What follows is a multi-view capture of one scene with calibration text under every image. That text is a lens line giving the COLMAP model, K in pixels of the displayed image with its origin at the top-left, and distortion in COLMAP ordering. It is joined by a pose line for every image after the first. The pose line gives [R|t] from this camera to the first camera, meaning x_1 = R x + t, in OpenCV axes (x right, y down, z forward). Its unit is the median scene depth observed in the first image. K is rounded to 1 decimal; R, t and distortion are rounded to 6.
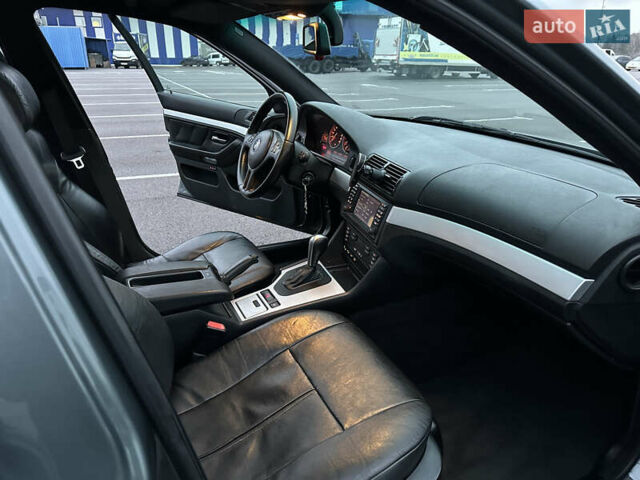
lens RADIAL K [[451.0, 0, 320.0], [0, 451.0, 240.0], [0, 0, 1]] dist [-0.002330, -0.003909]
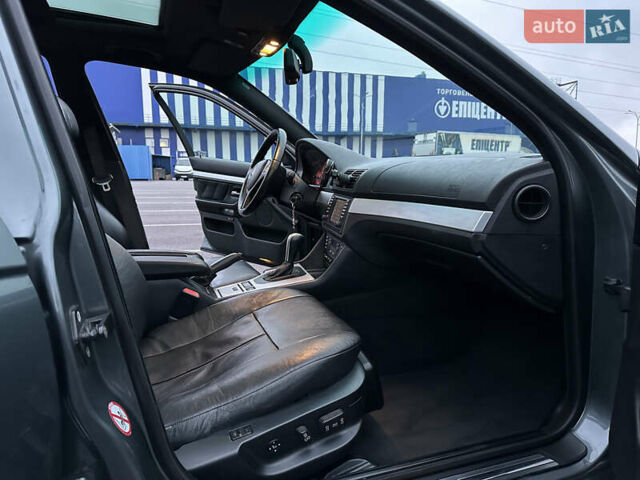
lens RADIAL K [[443.4, 0, 318.6], [0, 443.4, 241.9], [0, 0, 1]] dist [0.100101, -0.147015]
pose [[0.995354, 0.012745, -0.095439, 0.074666], [-0.034199, 0.973368, -0.226682, 0.119755], [0.090008, 0.228893, 0.969281, -0.036439]]
